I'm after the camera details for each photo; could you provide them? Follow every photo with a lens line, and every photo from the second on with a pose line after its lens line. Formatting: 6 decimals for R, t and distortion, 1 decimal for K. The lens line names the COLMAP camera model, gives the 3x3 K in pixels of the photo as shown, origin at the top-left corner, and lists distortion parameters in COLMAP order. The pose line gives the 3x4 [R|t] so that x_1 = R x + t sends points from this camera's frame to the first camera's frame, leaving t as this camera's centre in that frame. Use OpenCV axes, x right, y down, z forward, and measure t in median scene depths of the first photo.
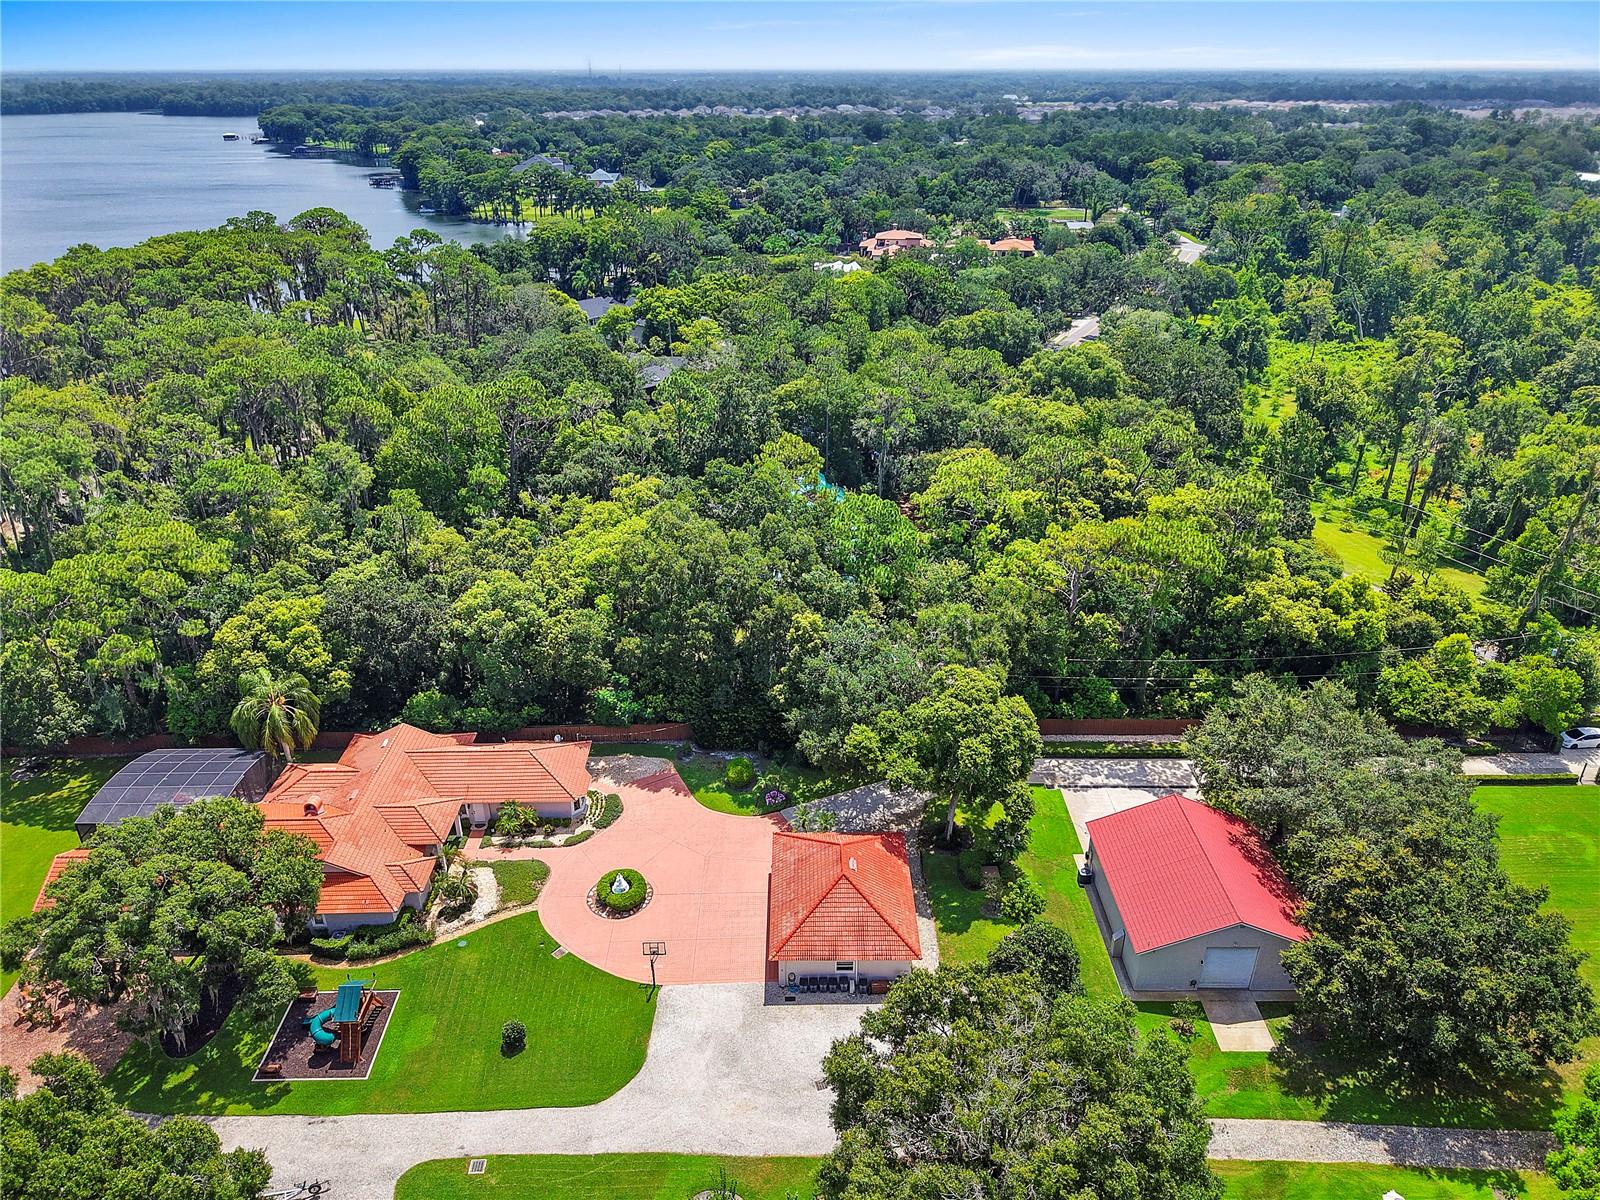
lens RADIAL K [[1089.5, 0, 794.8], [0, 1089.5, 599.7], [0, 0, 1]] dist [0.017971, -0.016867]
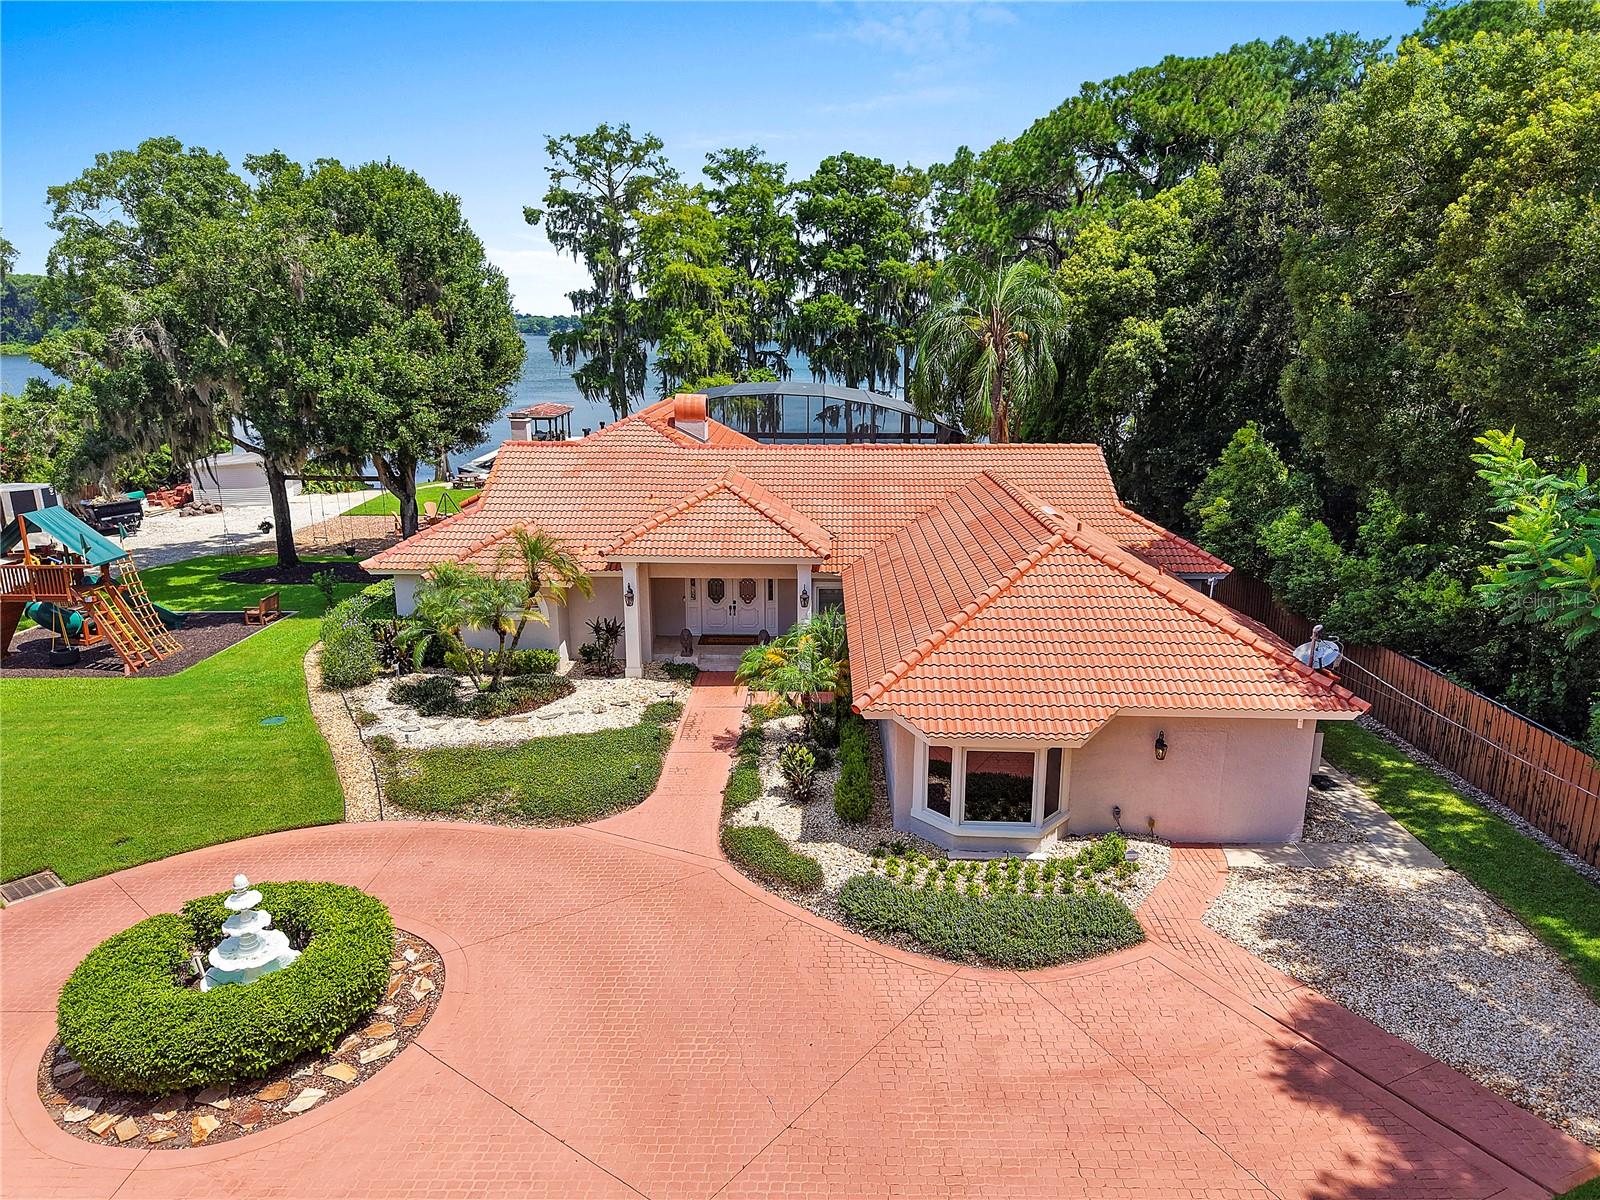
lens RADIAL K [[1089.5, 0, 805.0], [0, 1089.5, 599.4], [0, 0, 1]] dist [0.017971, -0.016867]
pose [[-0.025129, 0.255296, -0.966536, -0.007560], [-0.438553, 0.866025, 0.240149, 0.132260], [0.898354, 0.429913, 0.090199, 1.047951]]
